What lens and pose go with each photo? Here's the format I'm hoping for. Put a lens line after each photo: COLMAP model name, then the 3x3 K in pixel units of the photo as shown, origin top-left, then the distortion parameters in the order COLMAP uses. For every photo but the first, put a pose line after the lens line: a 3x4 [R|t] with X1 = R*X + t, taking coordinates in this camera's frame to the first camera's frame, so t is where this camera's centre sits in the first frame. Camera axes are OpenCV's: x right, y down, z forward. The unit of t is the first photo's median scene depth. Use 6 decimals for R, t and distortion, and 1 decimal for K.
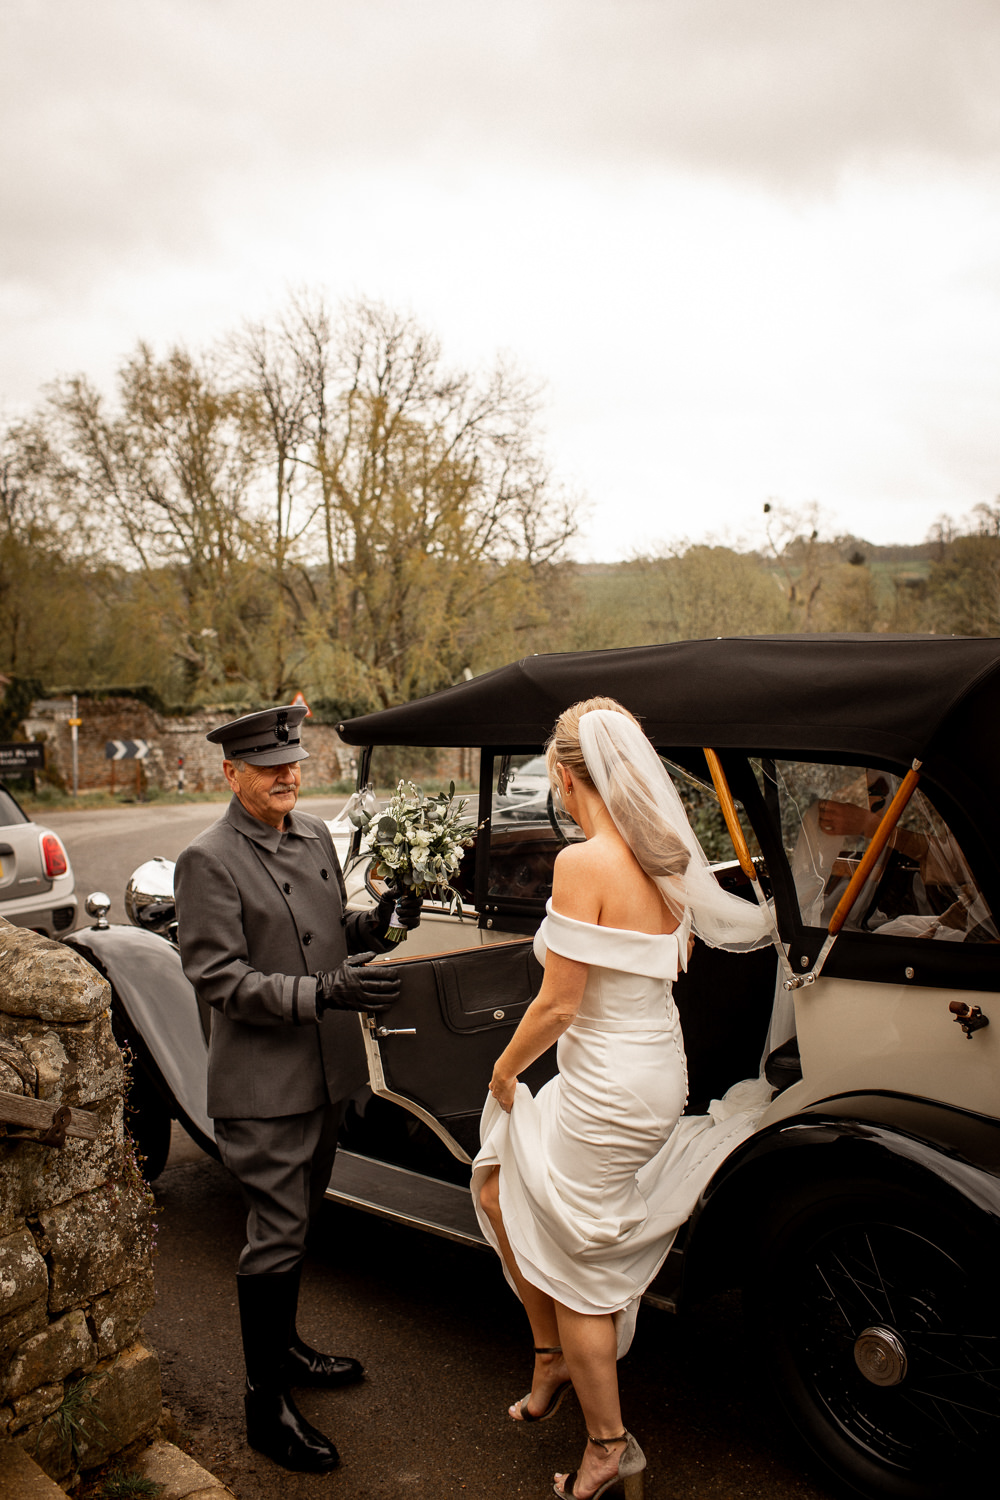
lens RADIAL K [[1474.2, 0, 500.0], [0, 1474.2, 750.0], [0, 0, 1]] dist [-0.104557, 0.147139]
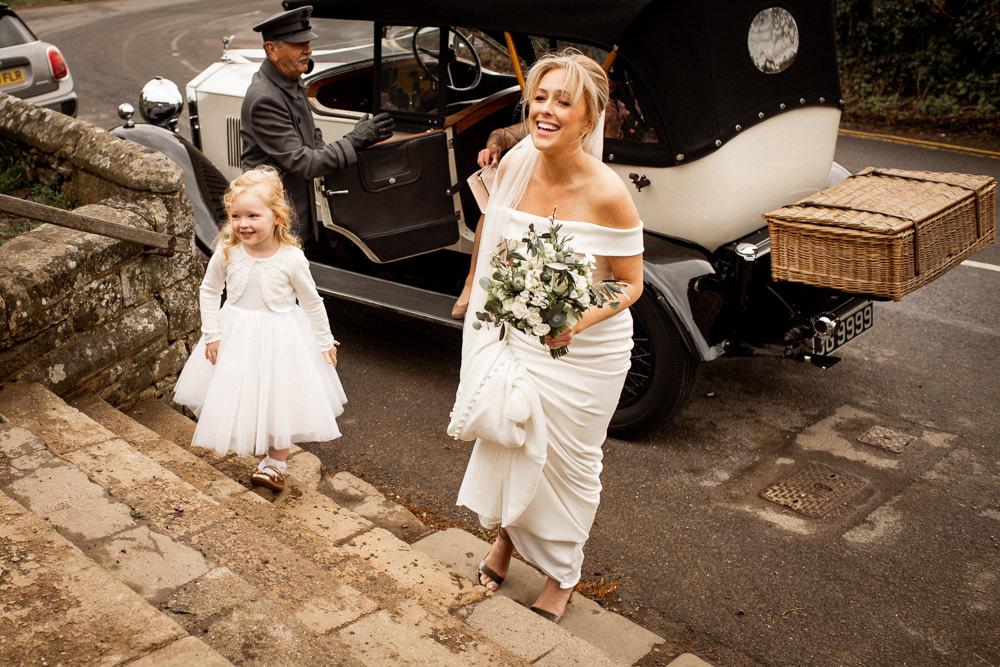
lens RADIAL K [[982.8, 0, 500.0], [0, 982.8, 333.5], [0, 0, 1]] dist [-0.104557, 0.147139]
pose [[0.992486, -0.032633, 0.117930, -0.021723], [-0.009229, 0.941073, 0.338078, -0.067574], [-0.122014, -0.336625, 0.933700, -0.274620]]
